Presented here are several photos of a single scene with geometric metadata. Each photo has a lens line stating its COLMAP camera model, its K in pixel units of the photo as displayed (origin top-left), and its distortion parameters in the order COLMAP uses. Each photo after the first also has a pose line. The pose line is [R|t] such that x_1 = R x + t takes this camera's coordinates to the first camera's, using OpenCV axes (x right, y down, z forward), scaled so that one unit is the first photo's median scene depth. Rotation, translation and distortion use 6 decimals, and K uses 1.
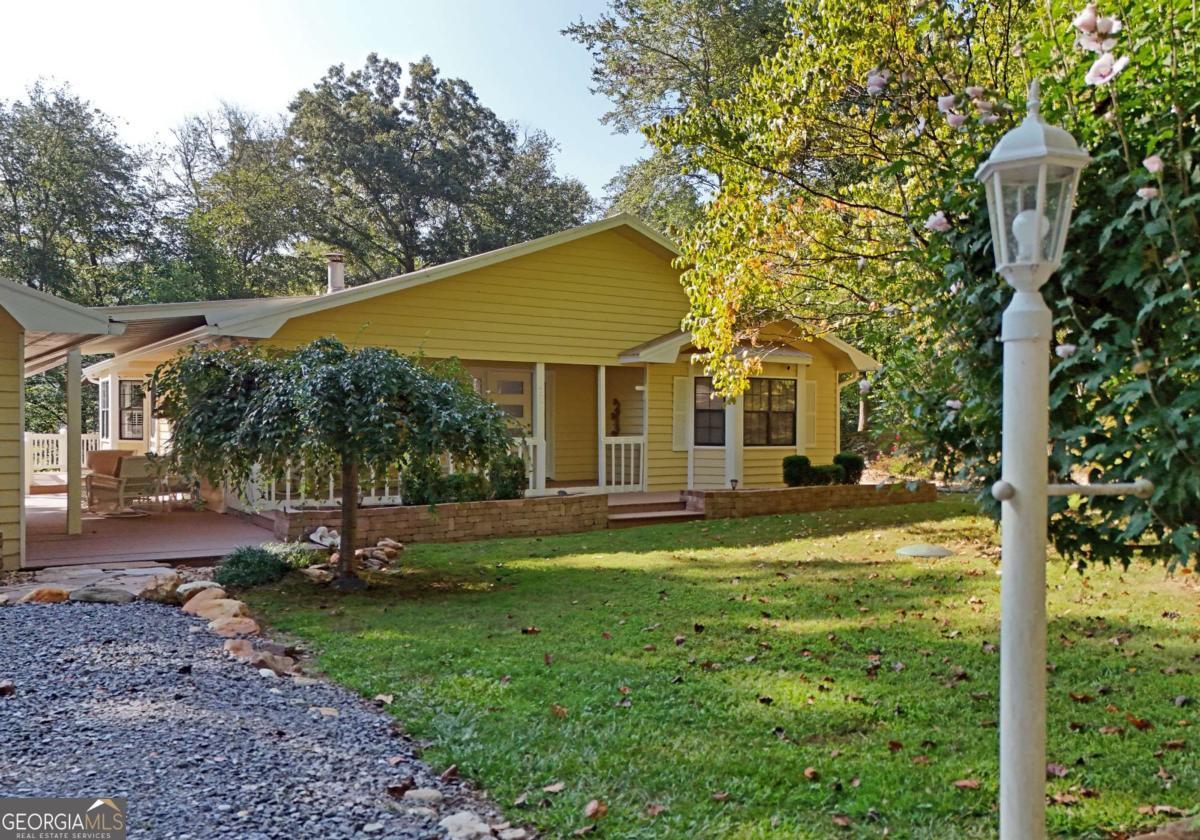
lens RADIAL K [[945.2, 0, 629.8], [0, 945.2, 419.5], [0, 0, 1]] dist [0.010206, 0.001757]
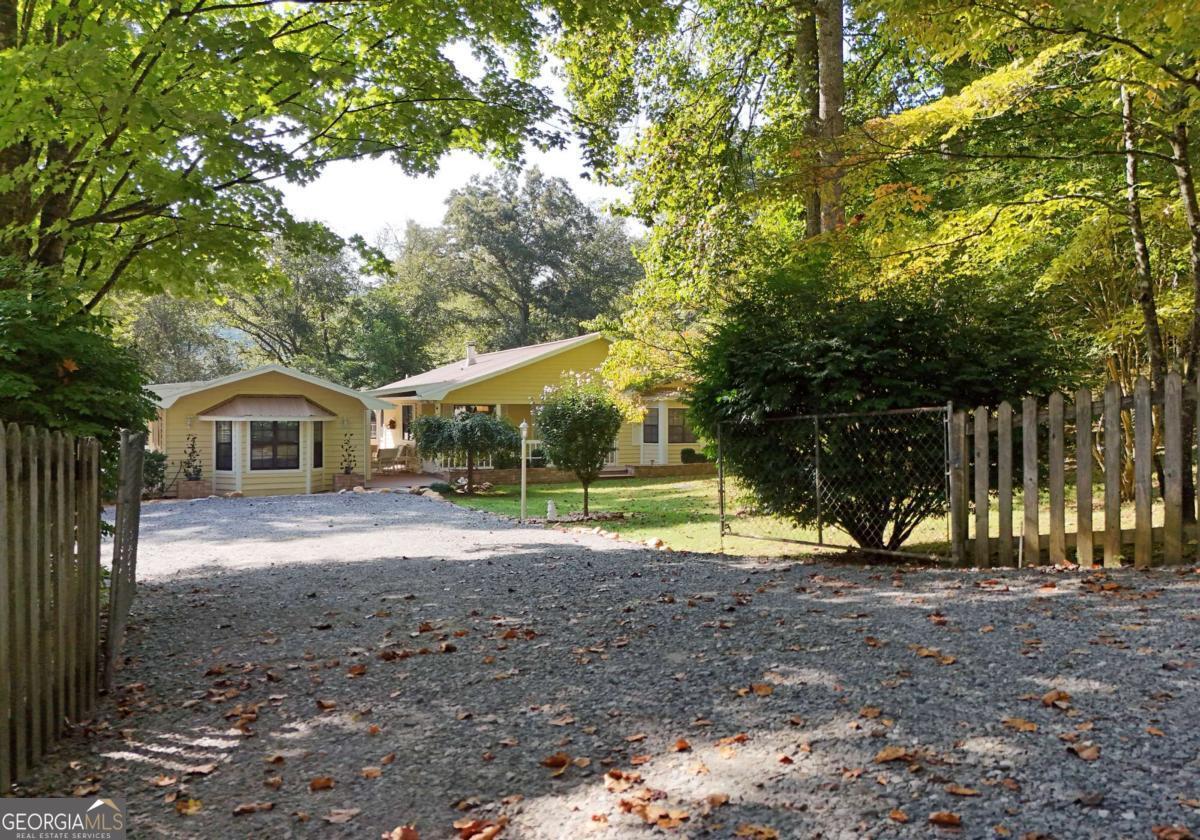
lens RADIAL K [[880.2, 0, 608.9], [0, 880.2, 407.6], [0, 0, 1]] dist [0.085711, -0.079216]
pose [[0.987334, -0.004049, -0.158601, 0.284043], [0.004457, 0.999988, 0.002214, -0.049936], [0.158590, -0.002893, 0.987340, -0.822866]]
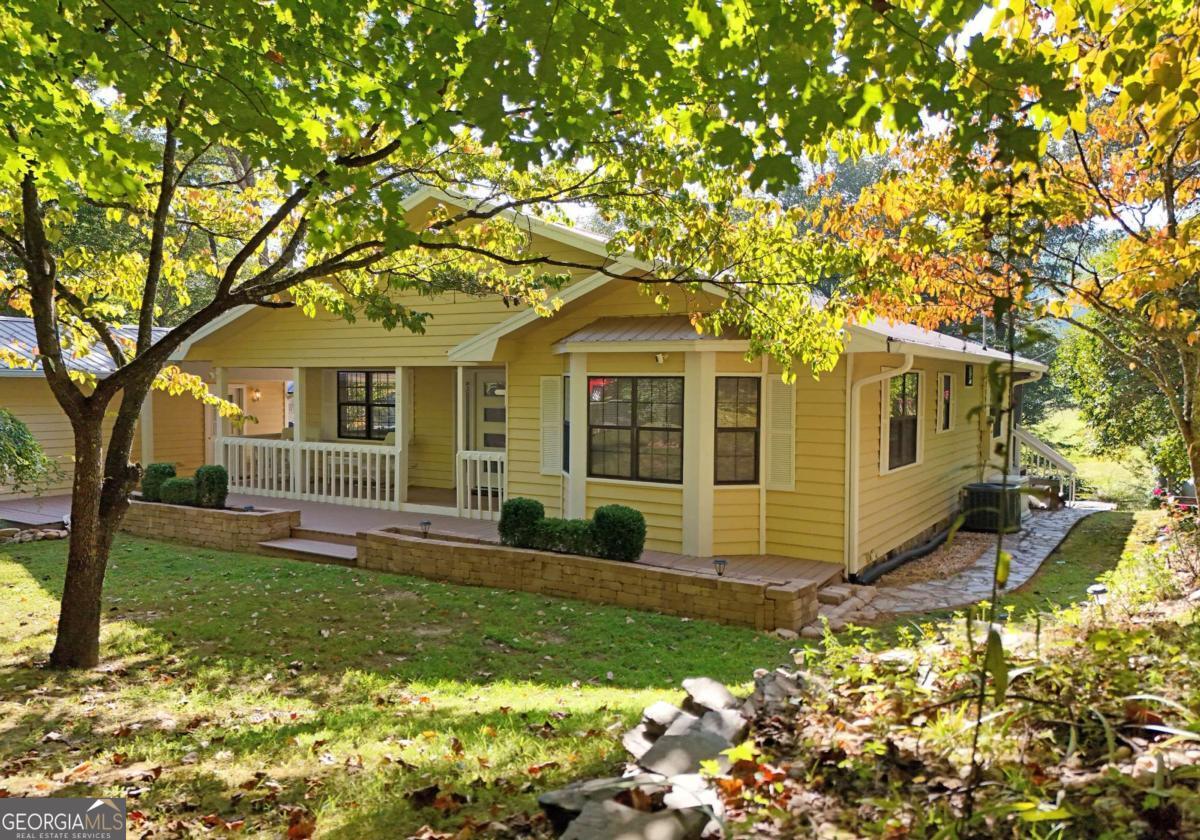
lens RADIAL K [[880.2, 0, 608.9], [0, 880.2, 407.6], [0, 0, 1]] dist [0.085711, -0.079216]
pose [[0.440980, 0.027347, -0.897100, 0.689052], [-0.010341, 0.999624, 0.025389, -0.038114], [0.897457, -0.001919, 0.441097, 0.719732]]
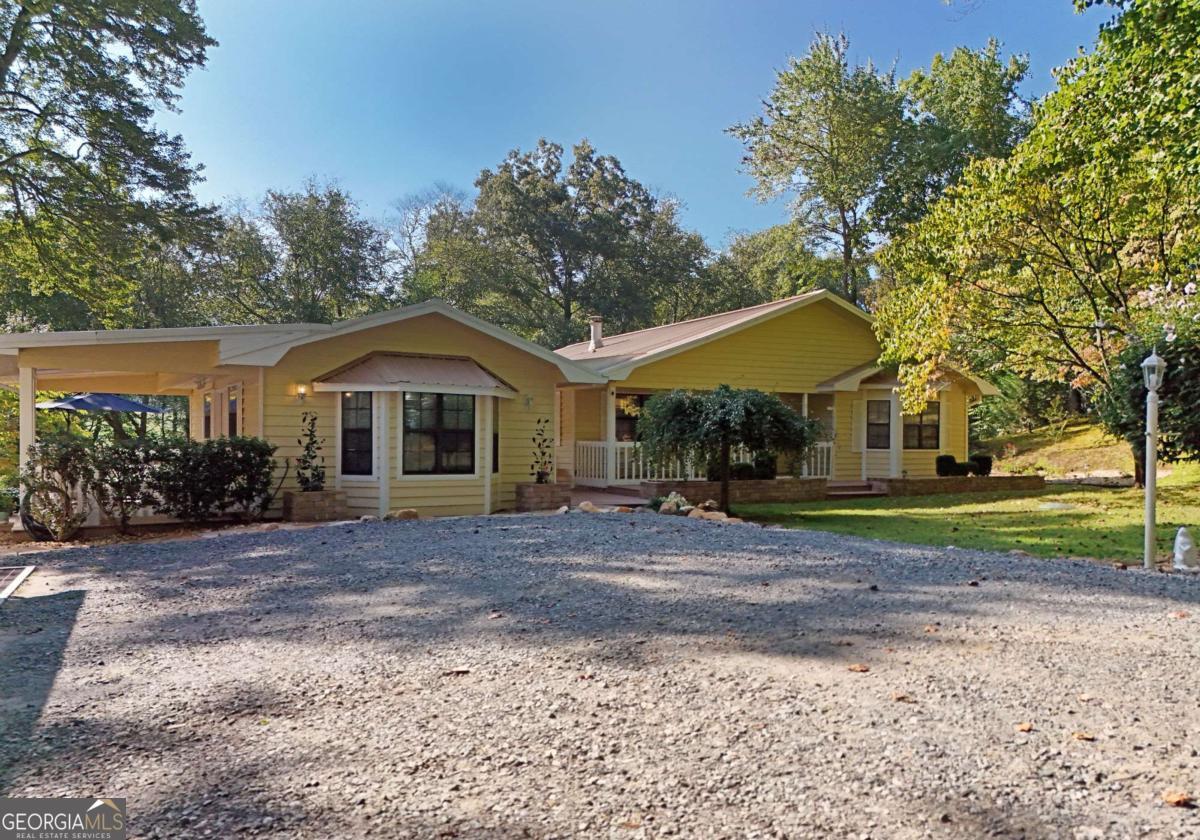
lens RADIAL K [[874.5, 0, 604.3], [0, 874.5, 438.9], [0, 0, 1]] dist [0.070100, -0.076018]
pose [[0.994083, -0.000452, -0.108627, -0.180166], [0.000736, 0.999996, 0.002574, 0.008866], [0.108625, -0.002638, 0.994079, -0.366578]]
